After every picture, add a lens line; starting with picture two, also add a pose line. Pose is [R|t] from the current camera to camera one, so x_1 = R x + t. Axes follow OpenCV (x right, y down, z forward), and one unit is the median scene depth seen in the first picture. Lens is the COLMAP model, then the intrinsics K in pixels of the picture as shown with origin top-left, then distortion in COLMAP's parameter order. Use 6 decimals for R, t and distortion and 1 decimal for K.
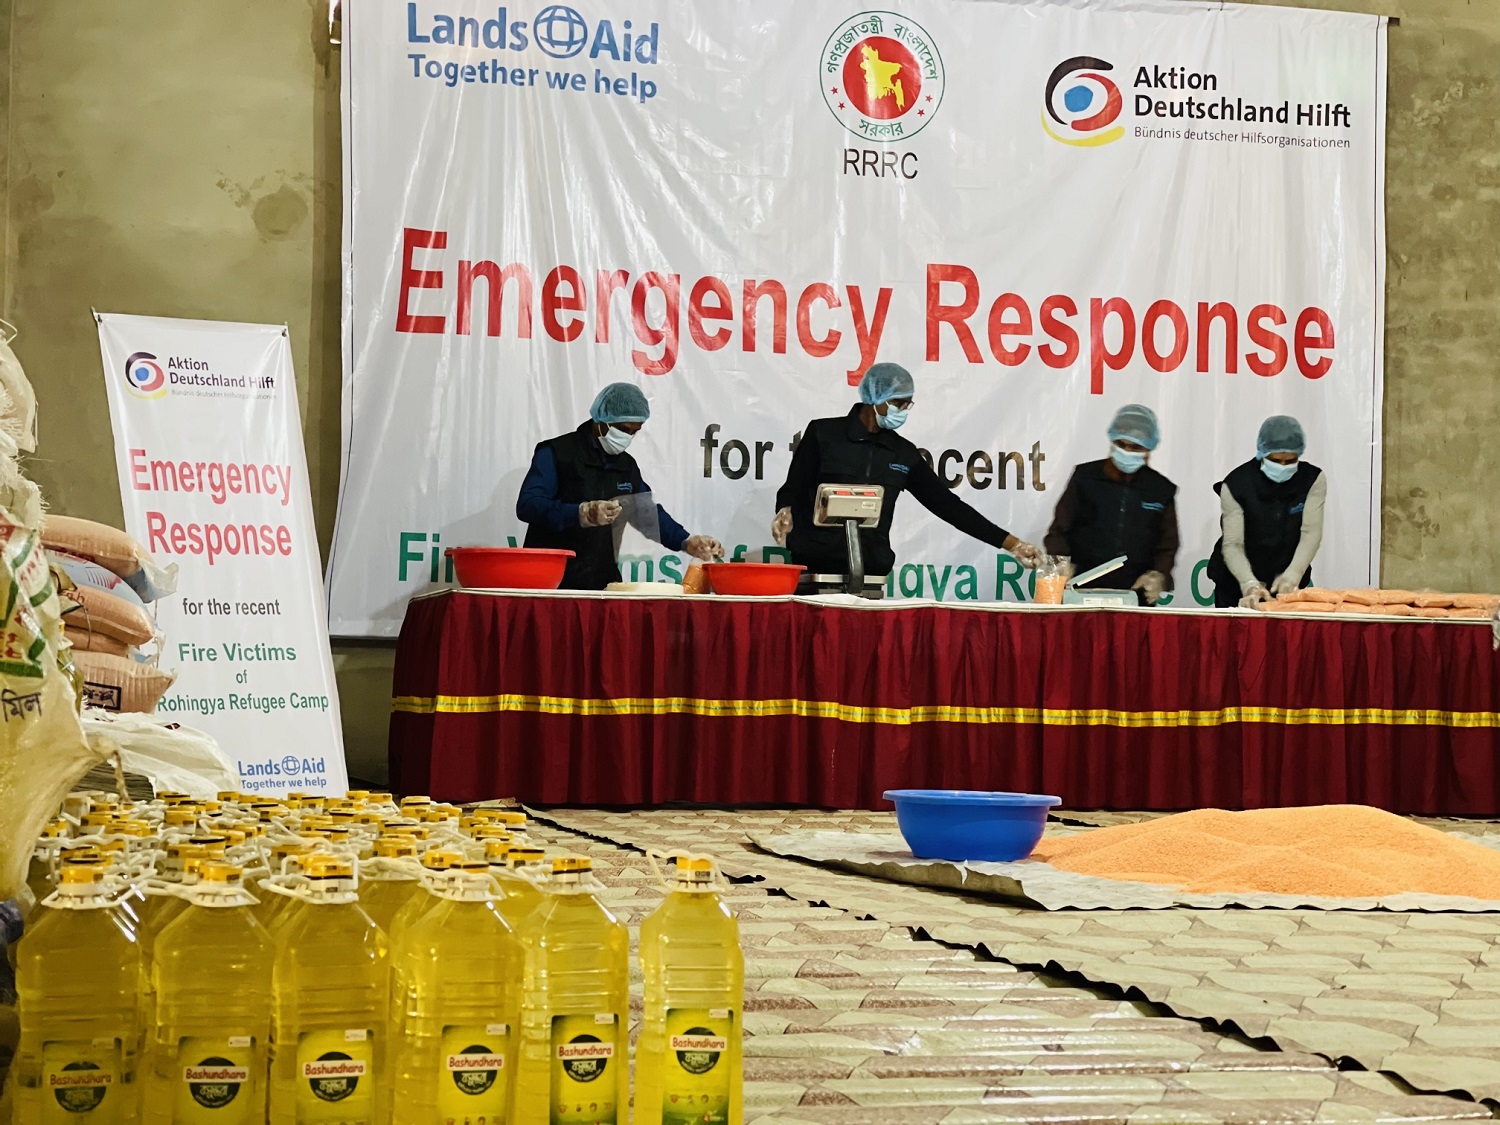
lens RADIAL K [[2746.0, 0, 750.0], [0, 2746.0, 562.5], [0, 0, 1]] dist [0.226627, -0.561522]
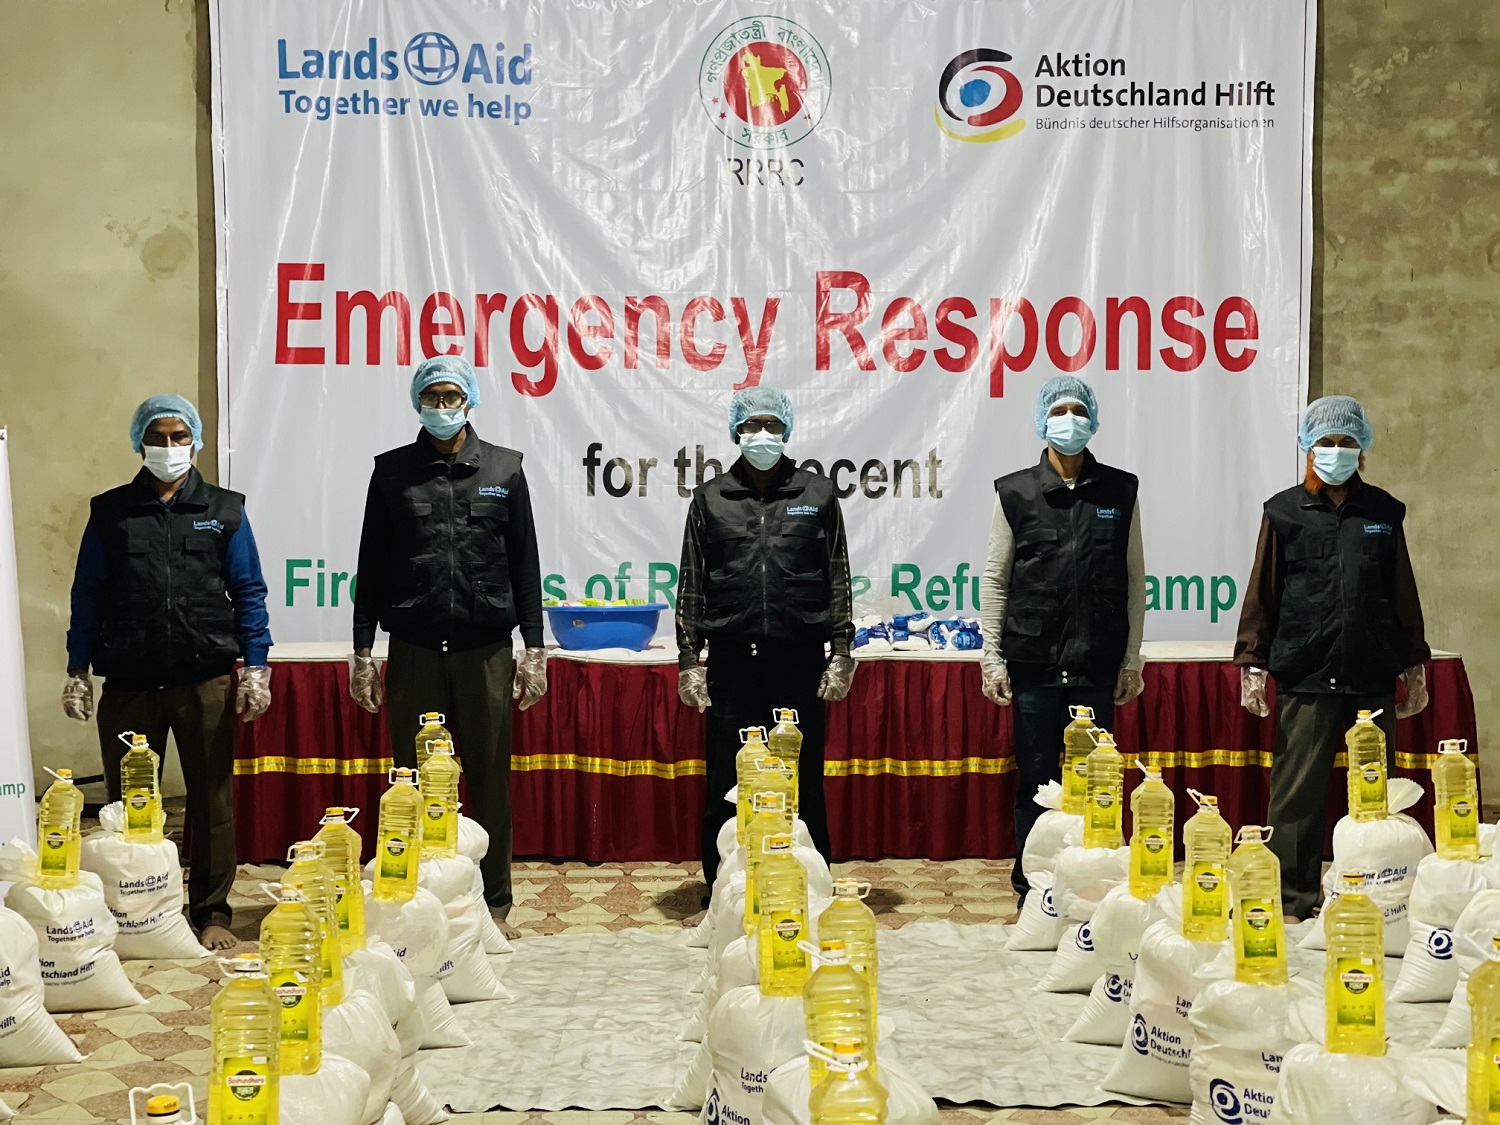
lens RADIAL K [[2746.0, 0, 750.0], [0, 2746.0, 562.5], [0, 0, 1]] dist [0.226627, -0.561522]
pose [[0.979798, -0.010086, -0.199735, 0.236363], [0.024534, 0.997246, 0.069993, -0.073726], [0.198479, -0.073480, 0.977347, 0.022282]]
